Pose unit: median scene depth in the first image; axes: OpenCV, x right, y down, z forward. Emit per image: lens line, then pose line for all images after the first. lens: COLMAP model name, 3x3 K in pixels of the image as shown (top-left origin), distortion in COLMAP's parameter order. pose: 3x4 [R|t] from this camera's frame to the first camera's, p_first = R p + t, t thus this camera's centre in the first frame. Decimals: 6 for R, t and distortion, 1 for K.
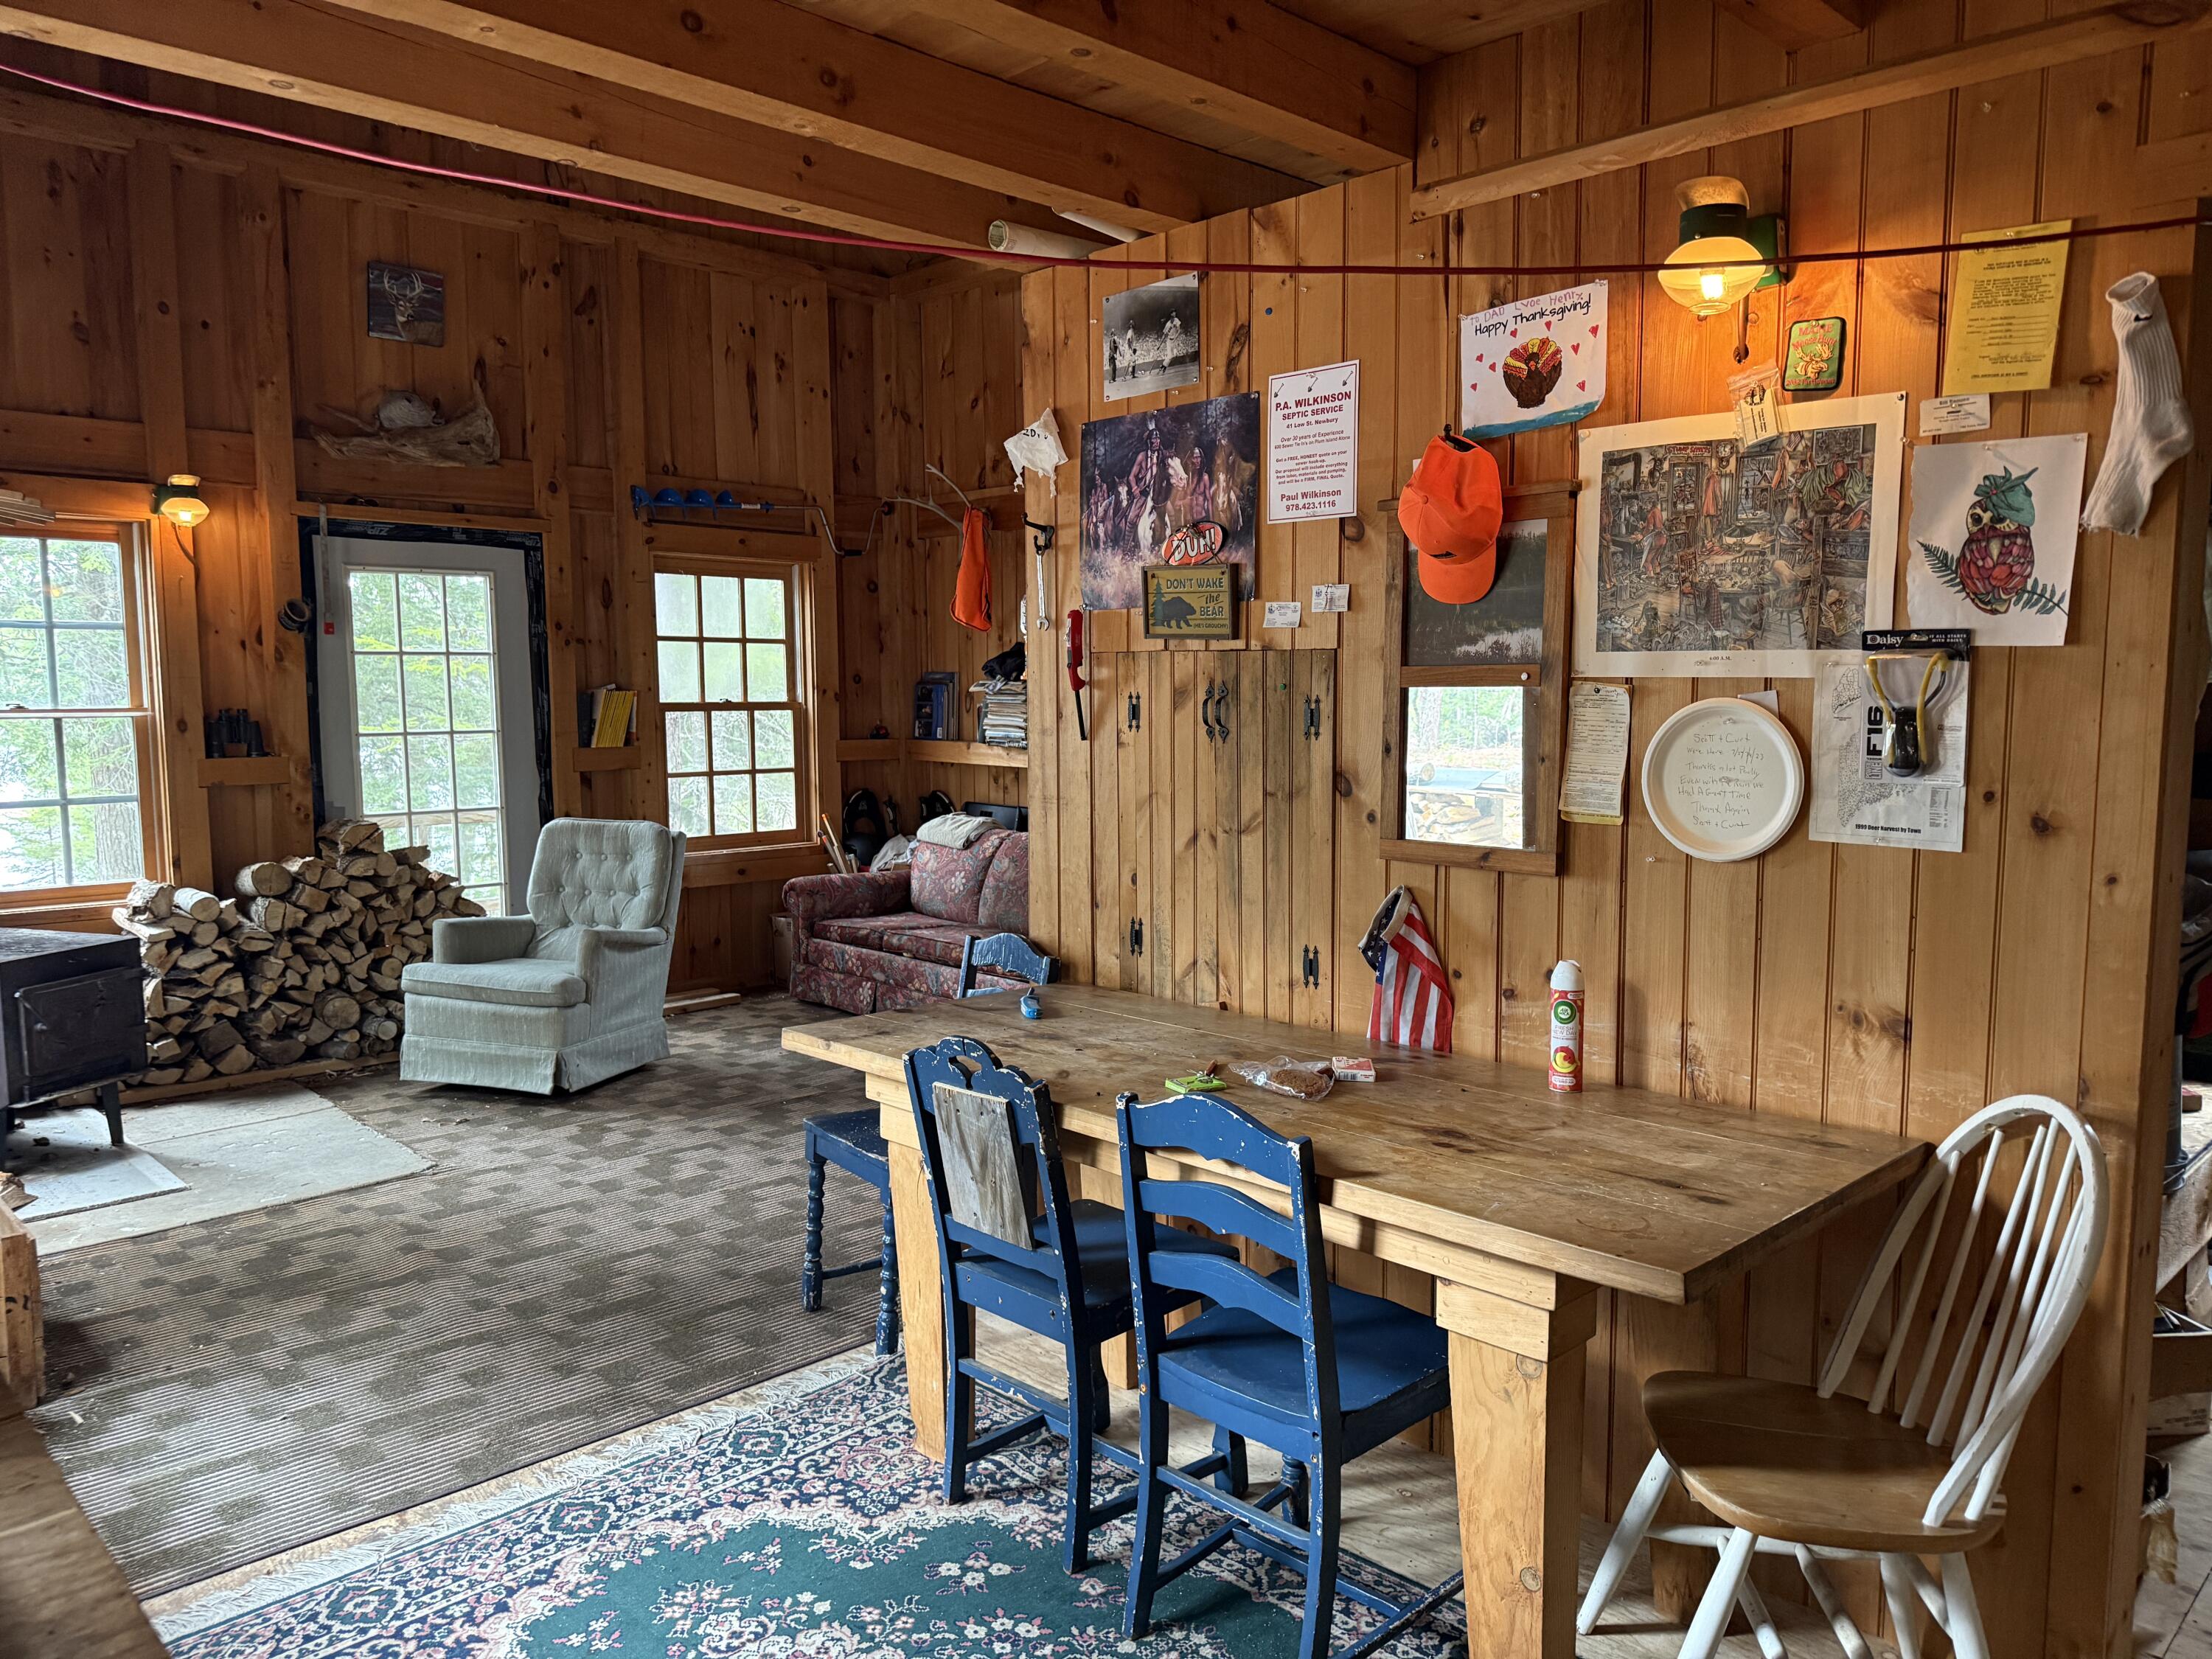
lens RADIAL K [[1551.8, 0, 1106.5], [0, 1551.8, 834.1], [0, 0, 1]] dist [0.063404, -0.076190]
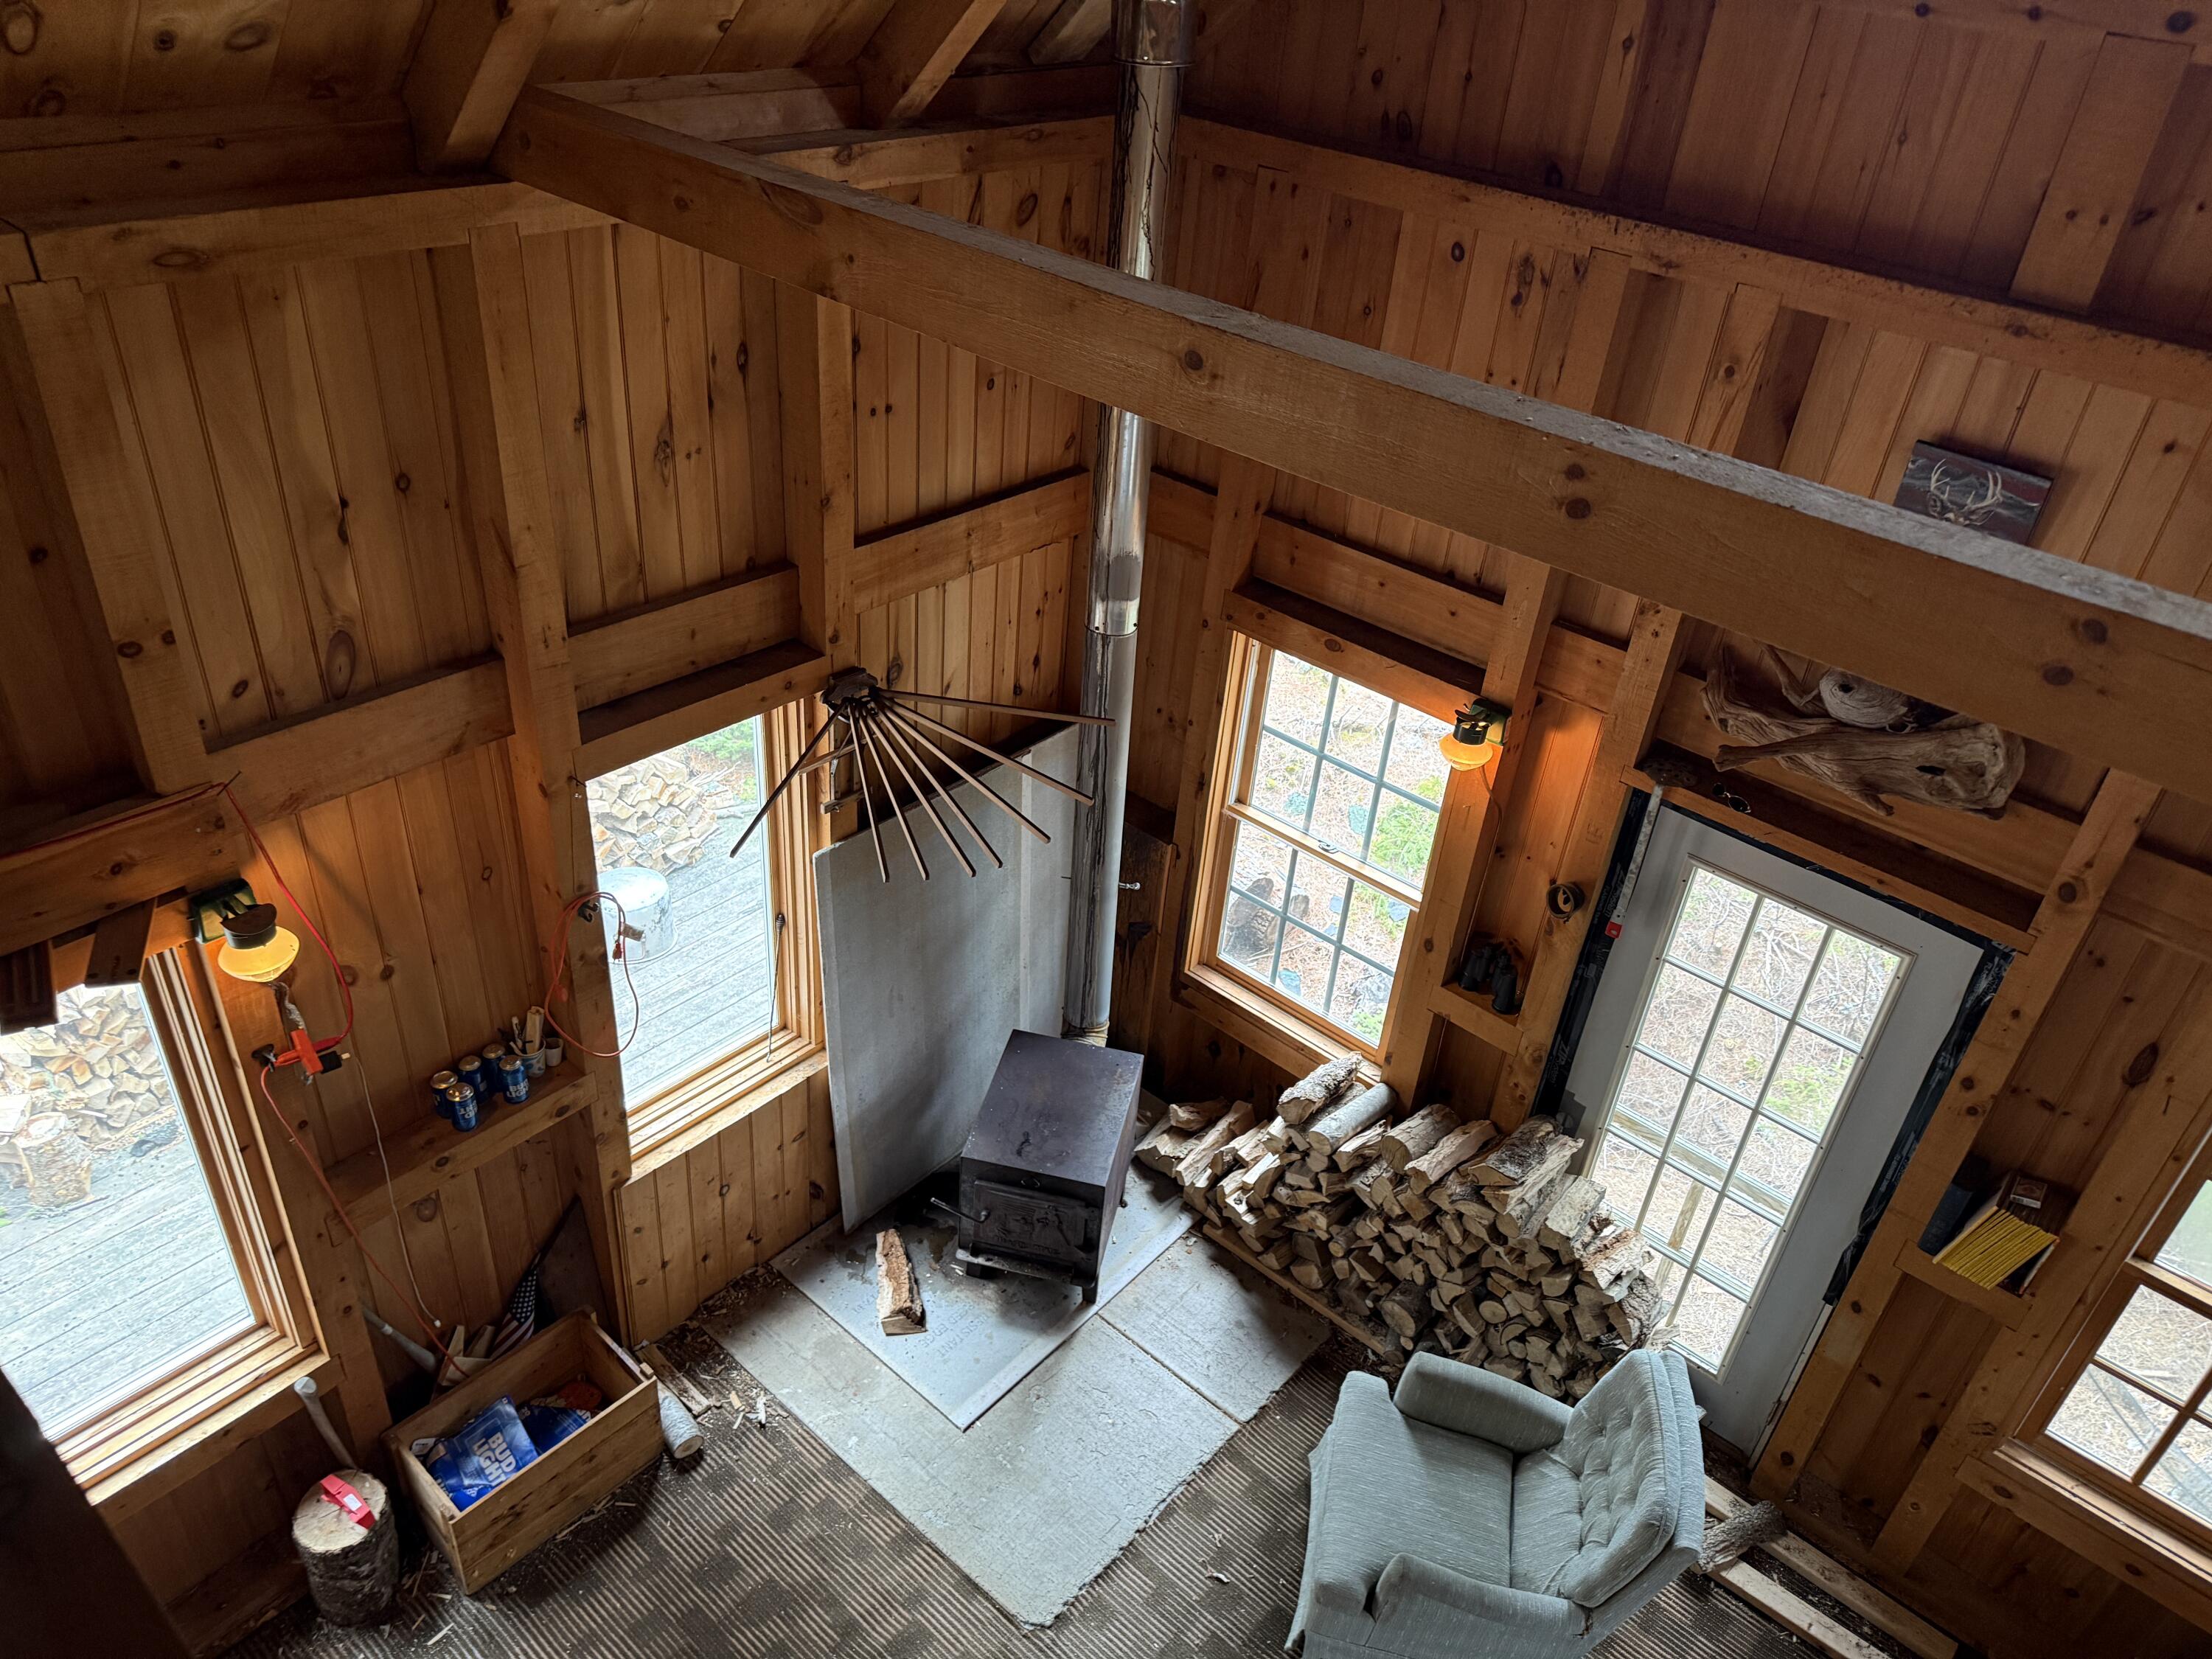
lens RADIAL K [[1551.8, 0, 1109.7], [0, 1551.8, 842.2], [0, 0, 1]] dist [0.063404, -0.076190]
pose [[0.085264, 0.561743, -0.822906, 0.060435], [-0.182390, 0.820758, 0.541378, -0.591977], [0.979522, 0.103930, 0.172438, 0.750597]]
